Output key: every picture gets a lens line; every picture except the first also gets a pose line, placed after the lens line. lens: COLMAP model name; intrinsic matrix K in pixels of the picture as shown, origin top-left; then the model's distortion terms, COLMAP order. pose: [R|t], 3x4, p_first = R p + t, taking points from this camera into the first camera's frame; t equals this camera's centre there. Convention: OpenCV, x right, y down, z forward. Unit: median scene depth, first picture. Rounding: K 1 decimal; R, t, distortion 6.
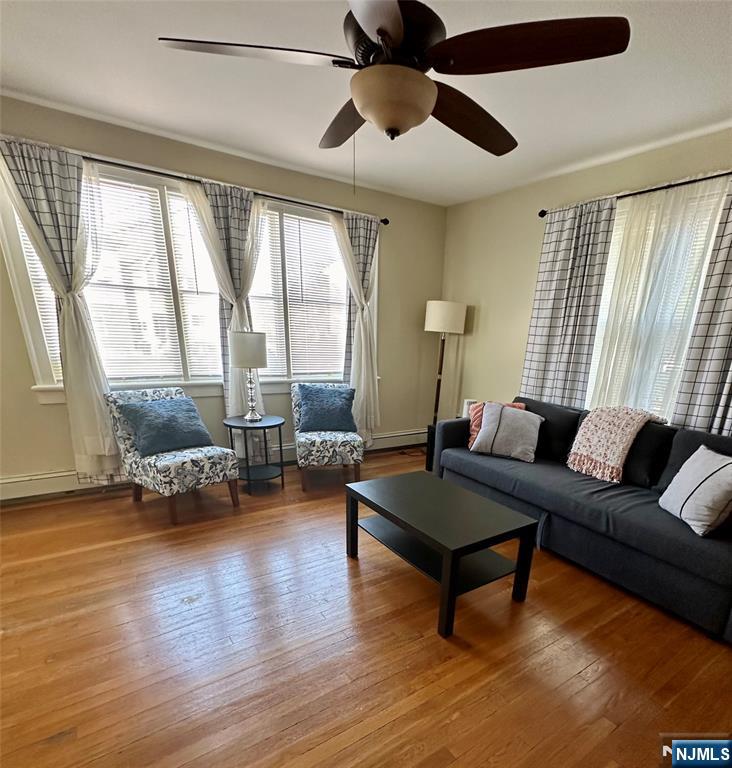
lens RADIAL K [[406.0, 0, 399.8], [0, 406.0, 482.2], [0, 0, 1]] dist [0.007744, -0.003769]
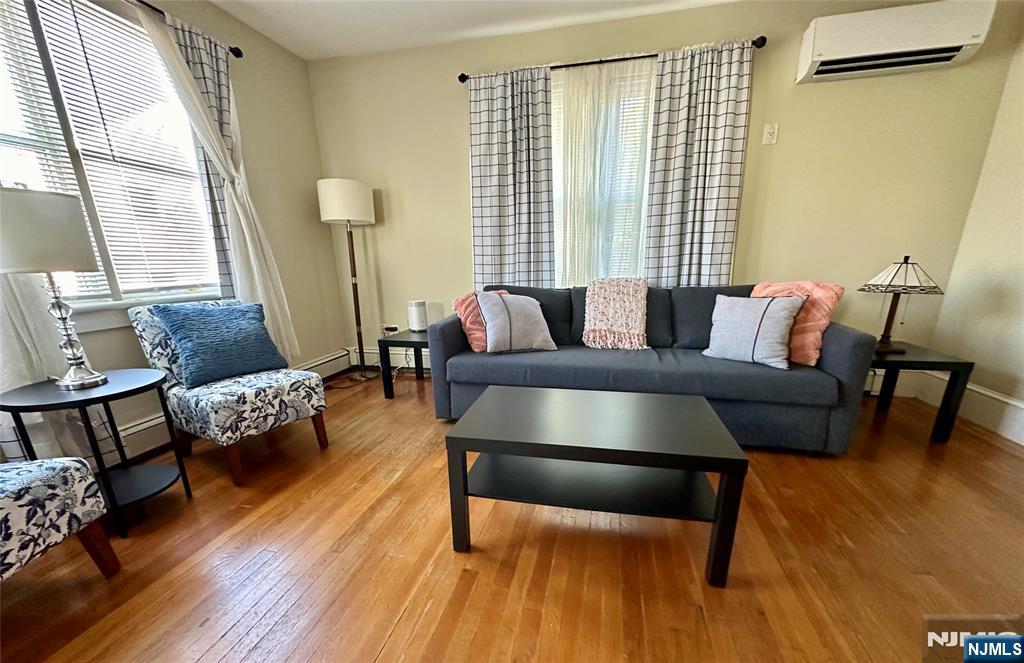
lens RADIAL K [[399.3, 0, 489.1], [0, 399.3, 385.2], [0, 0, 1]] dist [-0.001258, 0.000954]
pose [[0.763997, -0.244817, 0.596970, -0.276014], [0.266727, 0.962298, 0.053283, -0.051181], [-0.587508, 0.118520, 0.800492, 0.347146]]
